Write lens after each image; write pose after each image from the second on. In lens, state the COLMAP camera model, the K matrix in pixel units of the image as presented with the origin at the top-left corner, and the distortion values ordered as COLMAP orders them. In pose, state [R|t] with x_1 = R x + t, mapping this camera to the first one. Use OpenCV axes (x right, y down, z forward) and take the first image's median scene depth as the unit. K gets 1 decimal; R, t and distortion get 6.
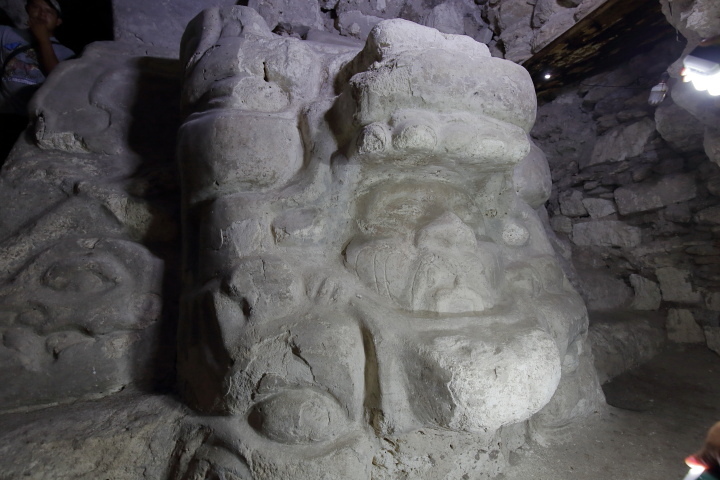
lens RADIAL K [[323.8, 0, 360.0], [0, 323.8, 240.0], [0, 0, 1]] dist [-0.000088, 0.000010]
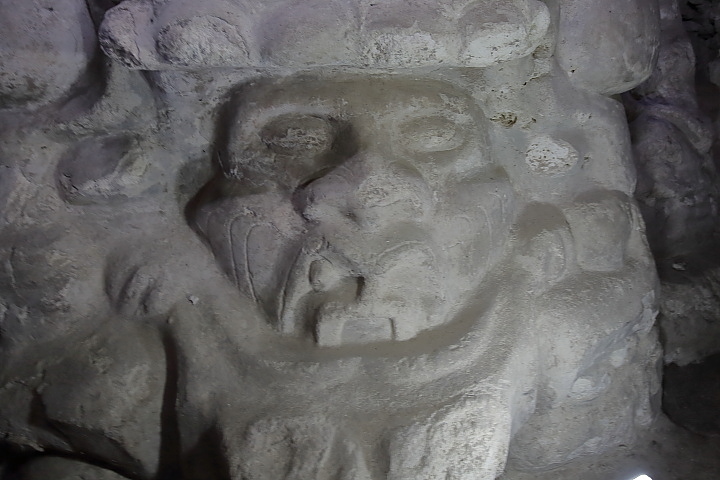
lens RADIAL K [[455.7, 0, 359.8], [0, 455.7, 220.4], [0, 0, 1]] dist [-0.036241, 0.001713]
pose [[0.988416, 0.063725, -0.137741, 0.381008], [-0.013662, 0.941254, 0.337423, -0.234018], [0.151151, -0.331632, 0.931221, 0.299222]]
